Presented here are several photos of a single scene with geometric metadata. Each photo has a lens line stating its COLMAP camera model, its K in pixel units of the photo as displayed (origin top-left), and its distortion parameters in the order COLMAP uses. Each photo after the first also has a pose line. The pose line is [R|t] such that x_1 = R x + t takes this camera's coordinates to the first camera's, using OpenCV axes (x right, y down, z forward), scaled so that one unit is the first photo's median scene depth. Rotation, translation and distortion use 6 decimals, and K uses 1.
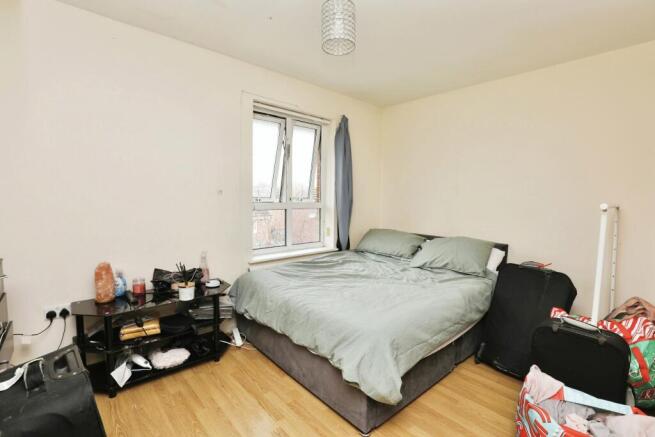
lens RADIAL K [[300.5, 0, 327.5], [0, 300.5, 218.5], [0, 0, 1]] dist [-0.027484, 0.000454]
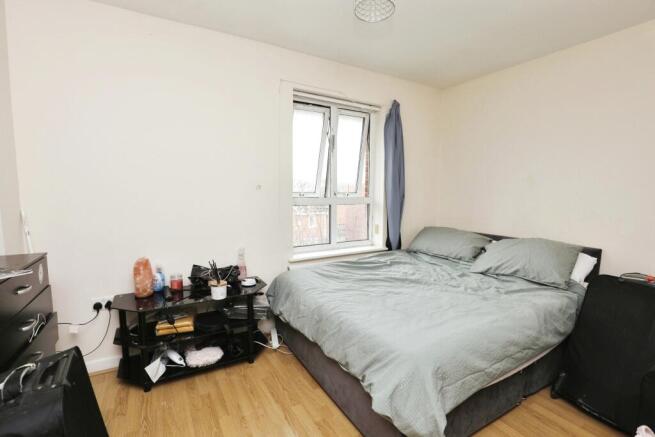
lens RADIAL K [[300.5, 0, 327.5], [0, 300.5, 218.5], [0, 0, 1]] dist [-0.027484, 0.000454]
pose [[0.979409, 0.008383, -0.201710, 0.061160], [-0.004800, 0.999822, 0.018245, -0.007003], [0.201827, -0.016901, 0.979275, 0.111587]]
